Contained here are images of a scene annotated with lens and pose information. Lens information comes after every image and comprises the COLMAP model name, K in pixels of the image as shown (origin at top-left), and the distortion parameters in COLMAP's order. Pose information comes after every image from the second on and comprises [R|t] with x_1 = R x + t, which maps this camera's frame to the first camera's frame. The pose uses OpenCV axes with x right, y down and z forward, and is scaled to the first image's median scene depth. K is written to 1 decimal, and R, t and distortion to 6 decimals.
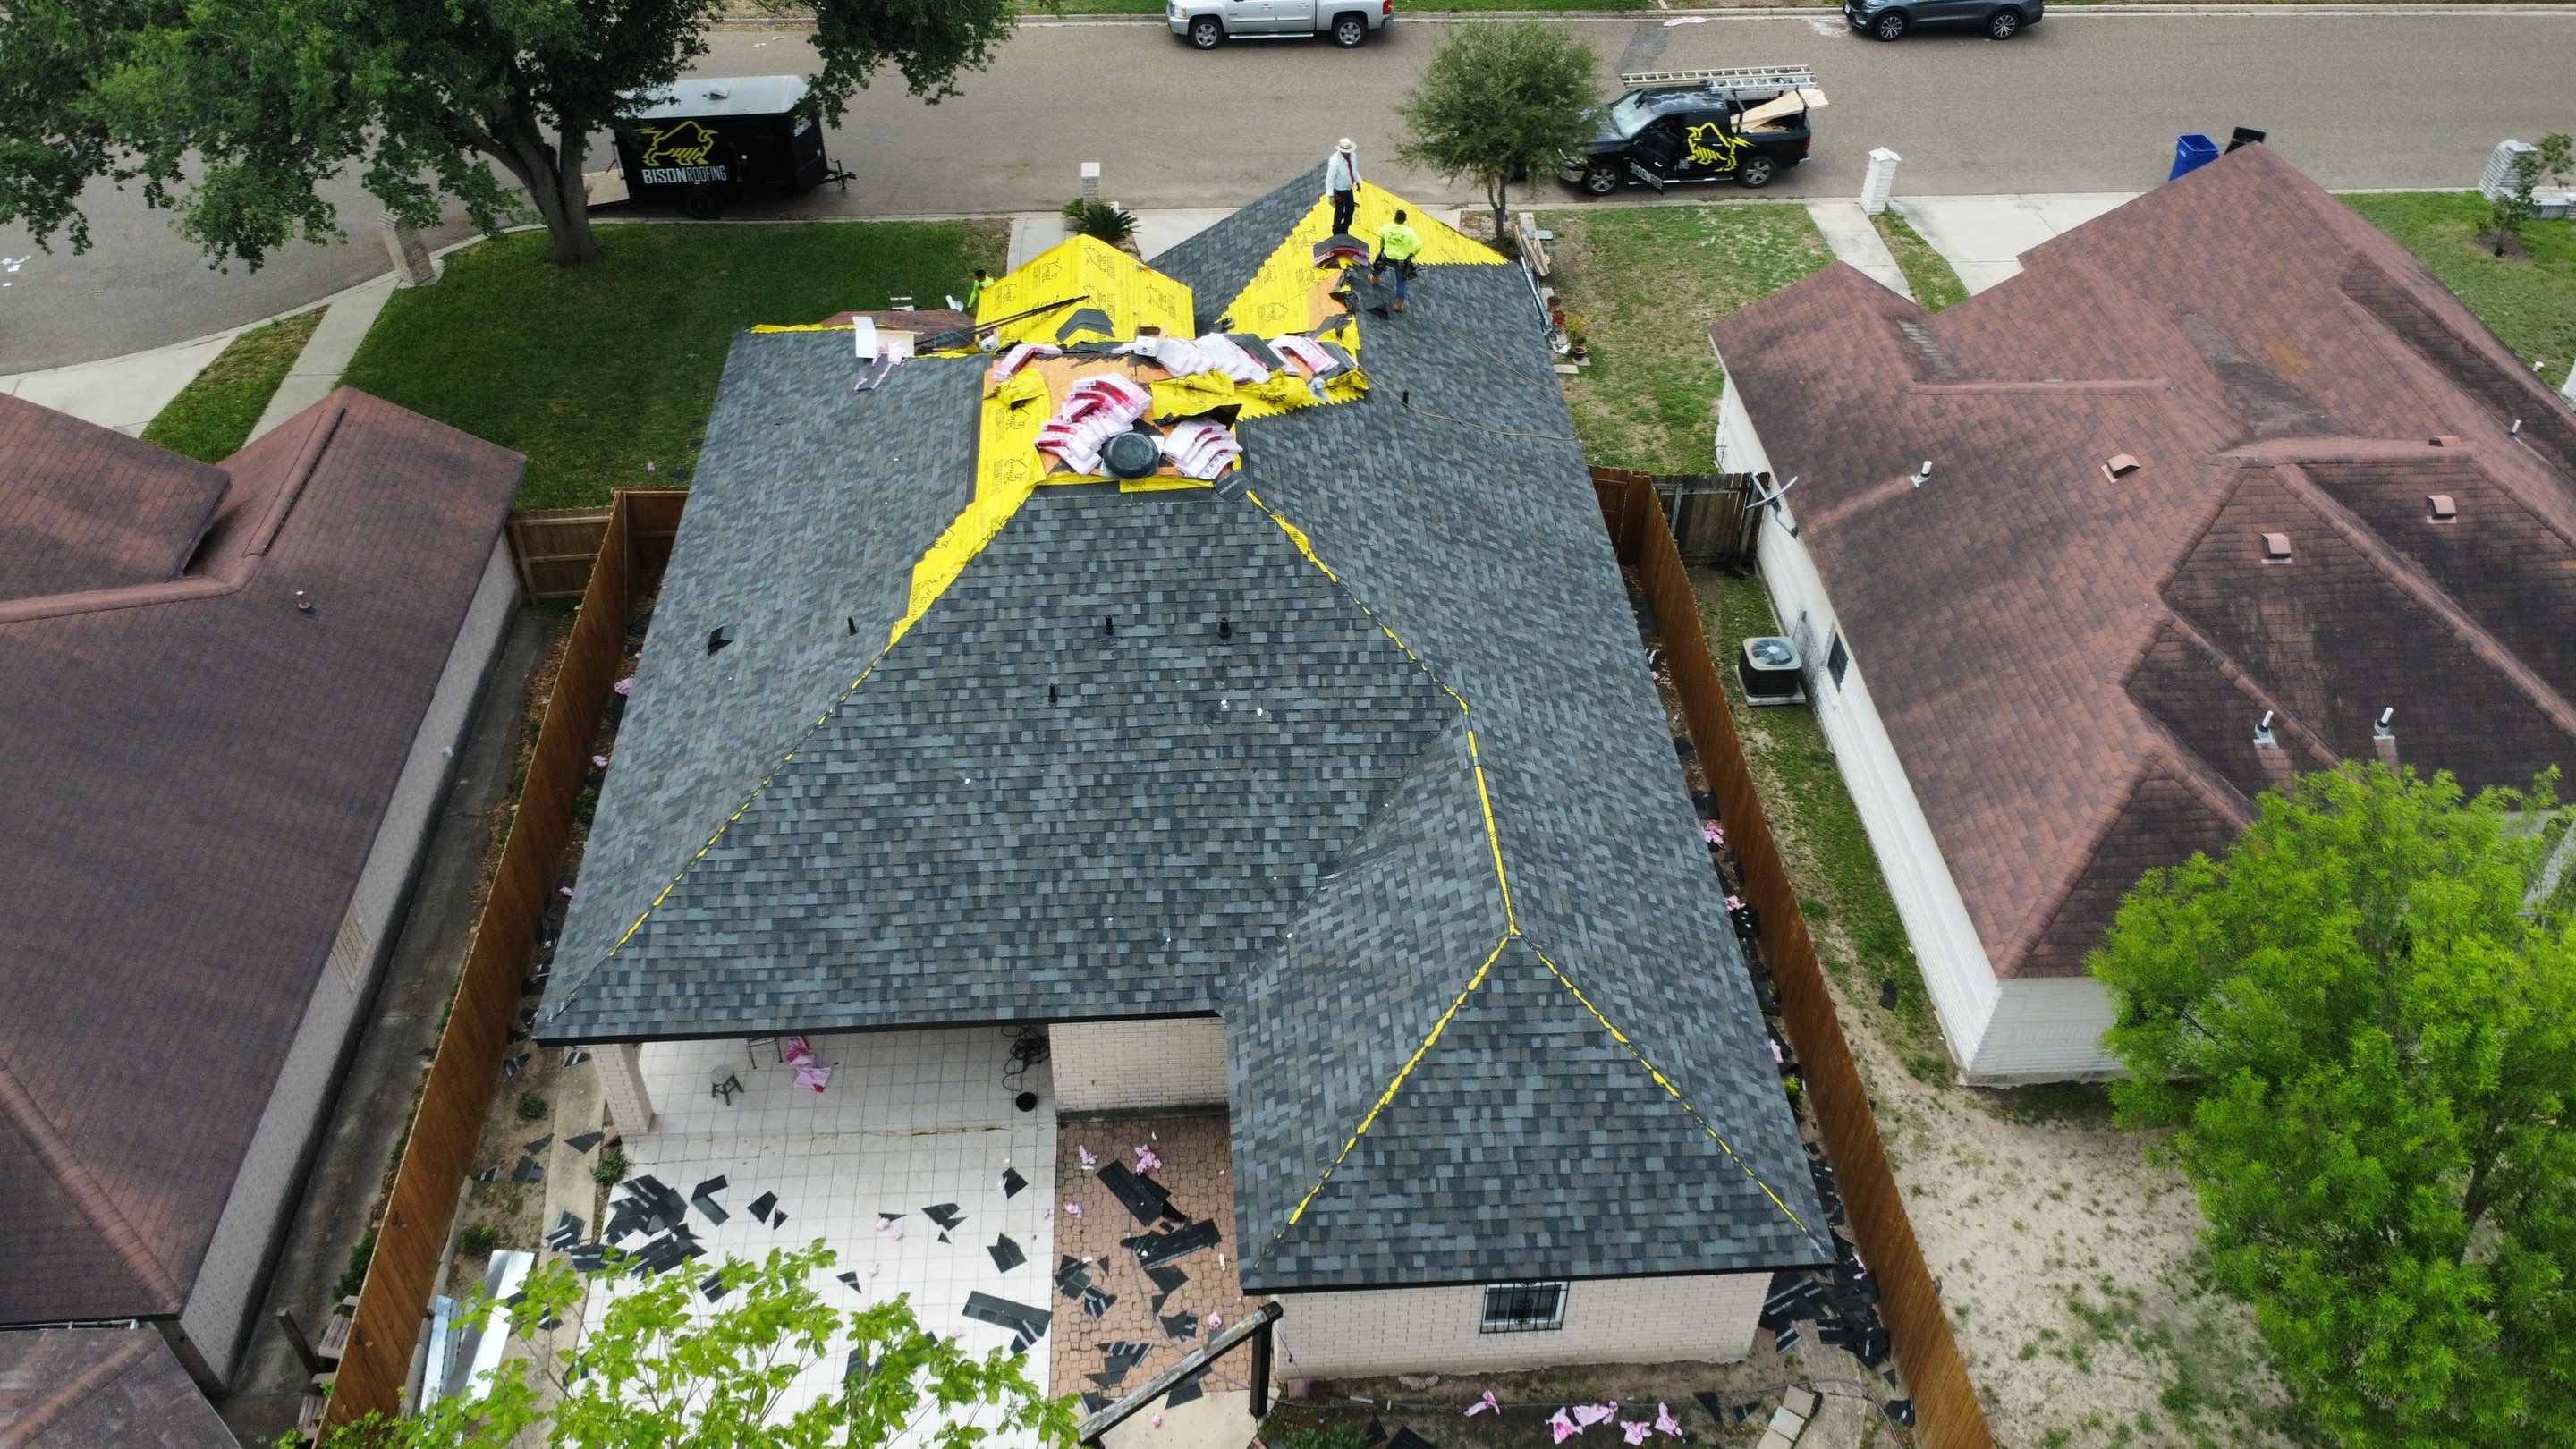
lens RADIAL K [[1942.3, 0, 1277.7], [0, 1942.3, 714.0], [0, 0, 1]] dist [-0.000820, -0.005484]
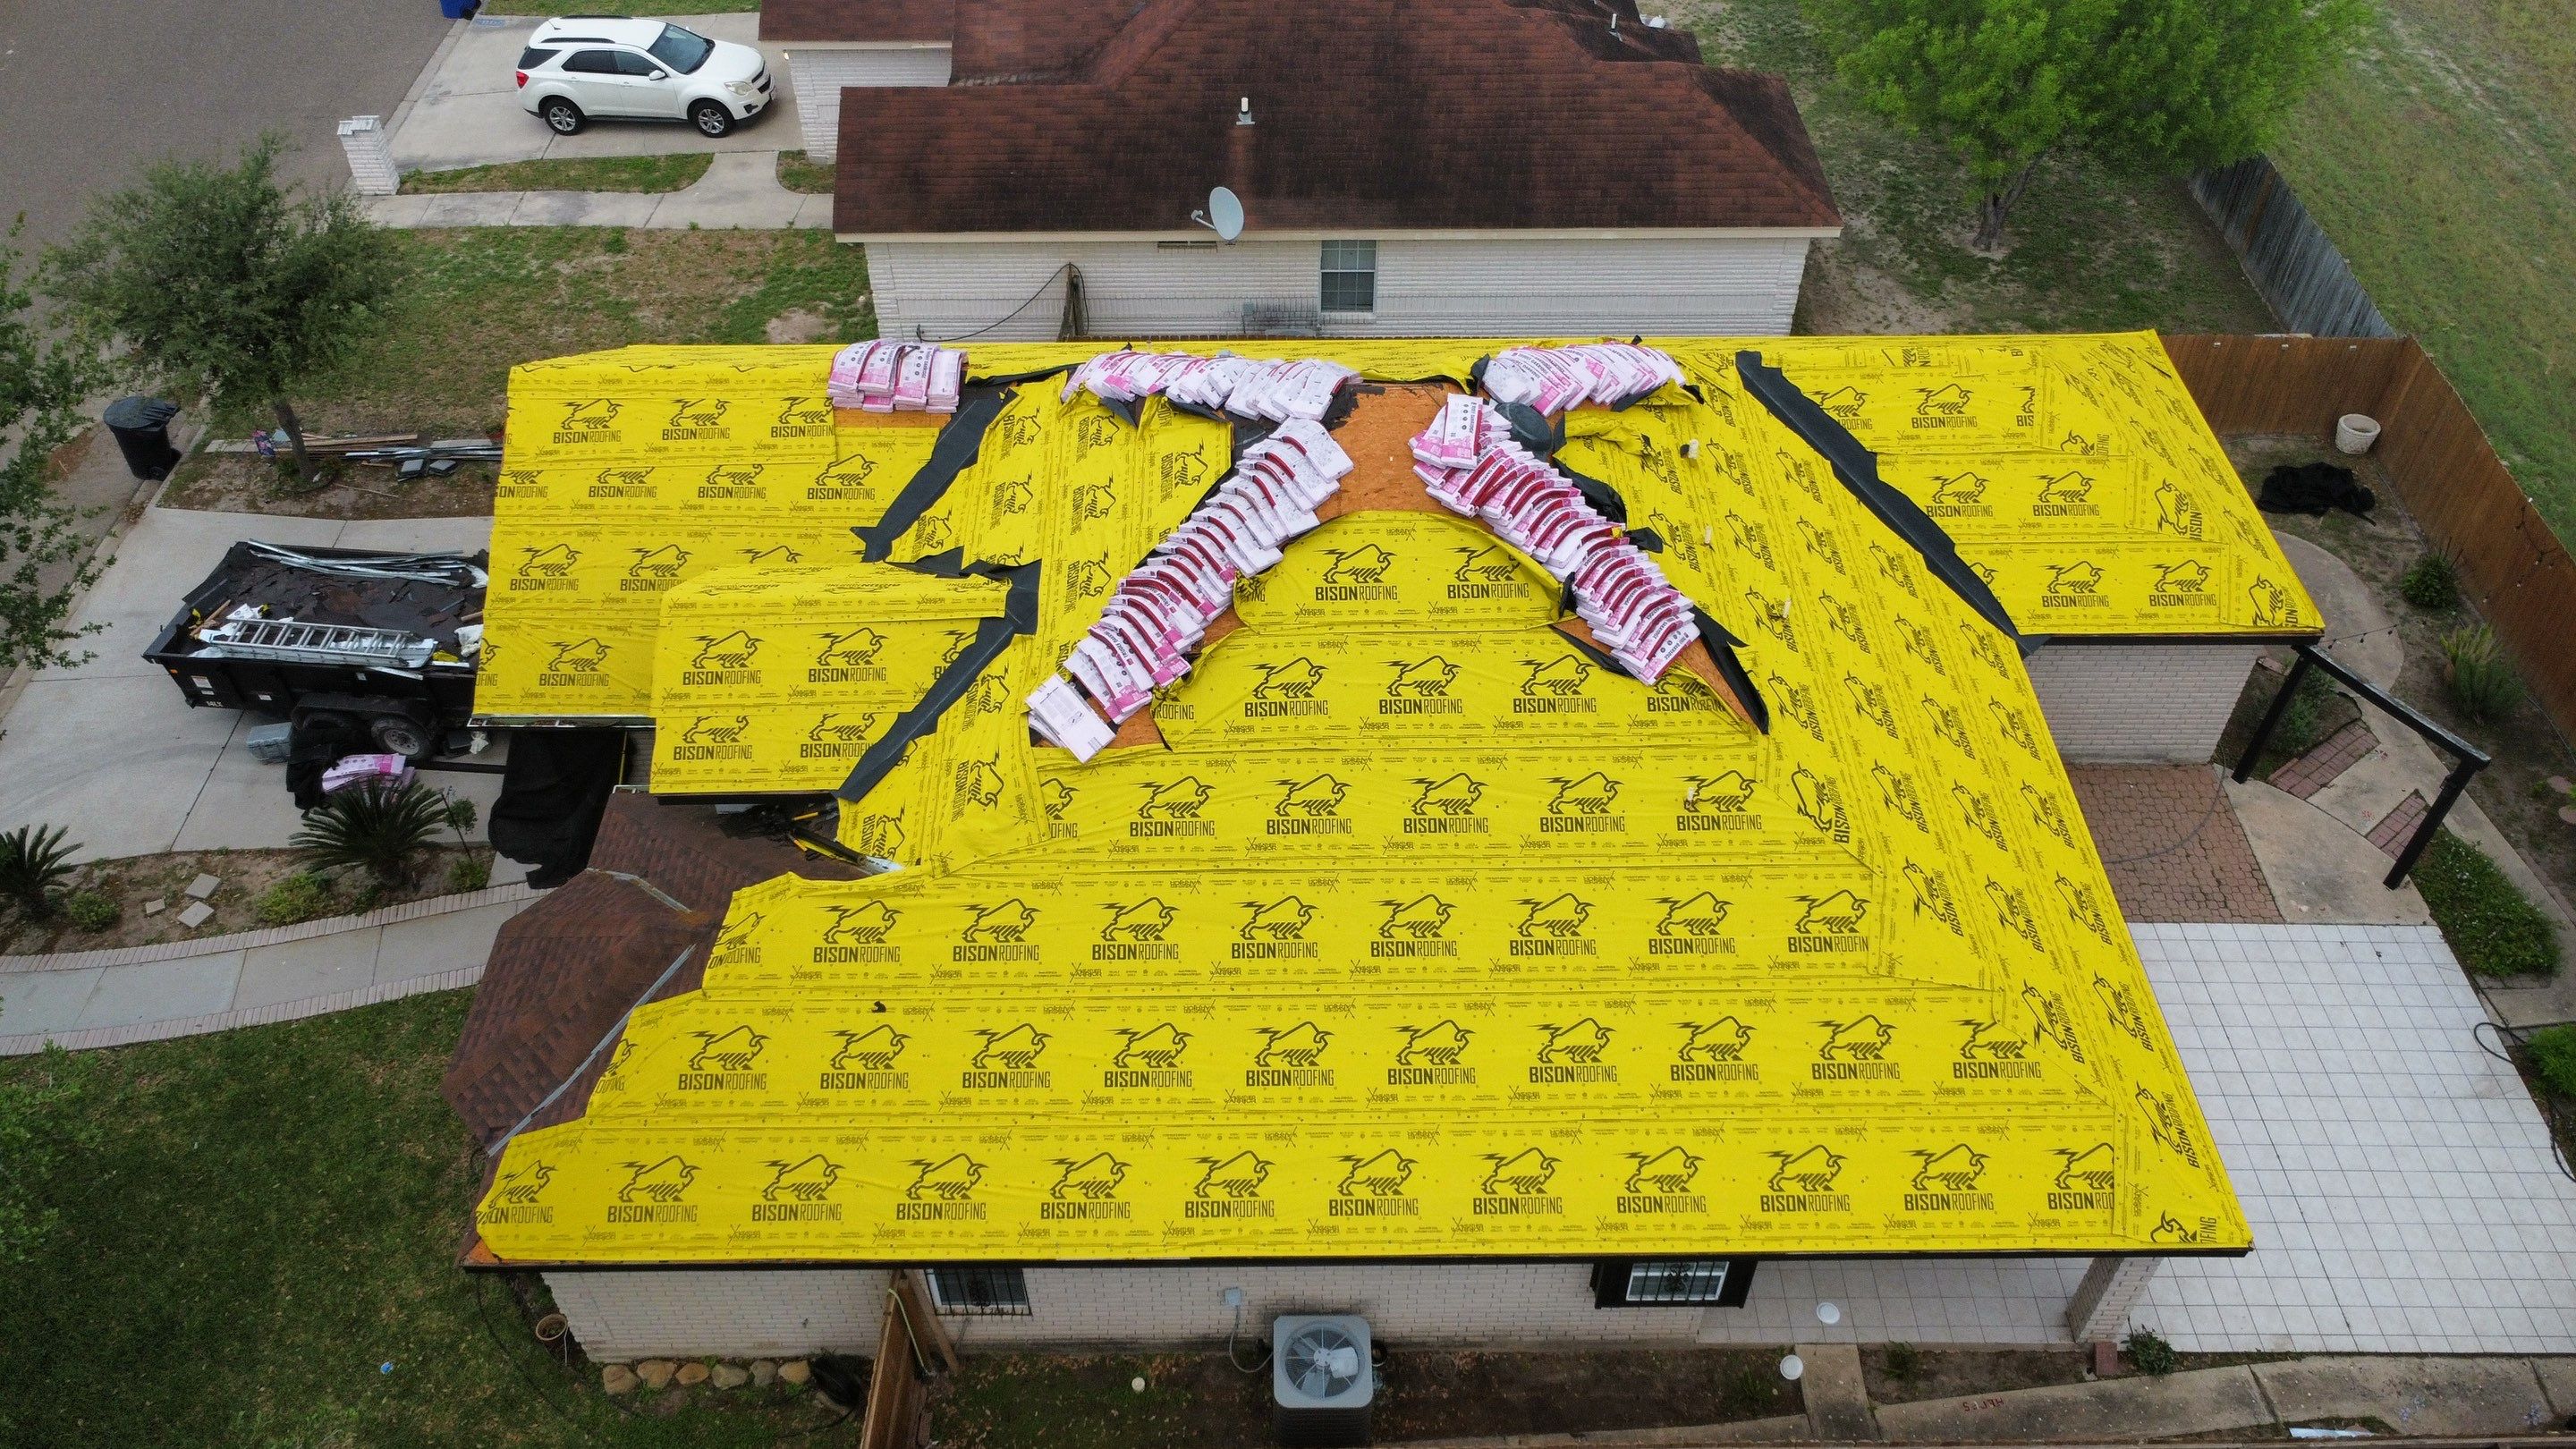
lens RADIAL K [[1942.3, 0, 1291.9], [0, 1942.3, 724.0], [0, 0, 1]] dist [-0.000820, -0.005484]
pose [[0.052394, -0.708025, 0.704241, -0.742675], [0.662227, 0.552482, 0.506181, -0.545001], [-0.747469, 0.439846, 0.497820, 0.759810]]
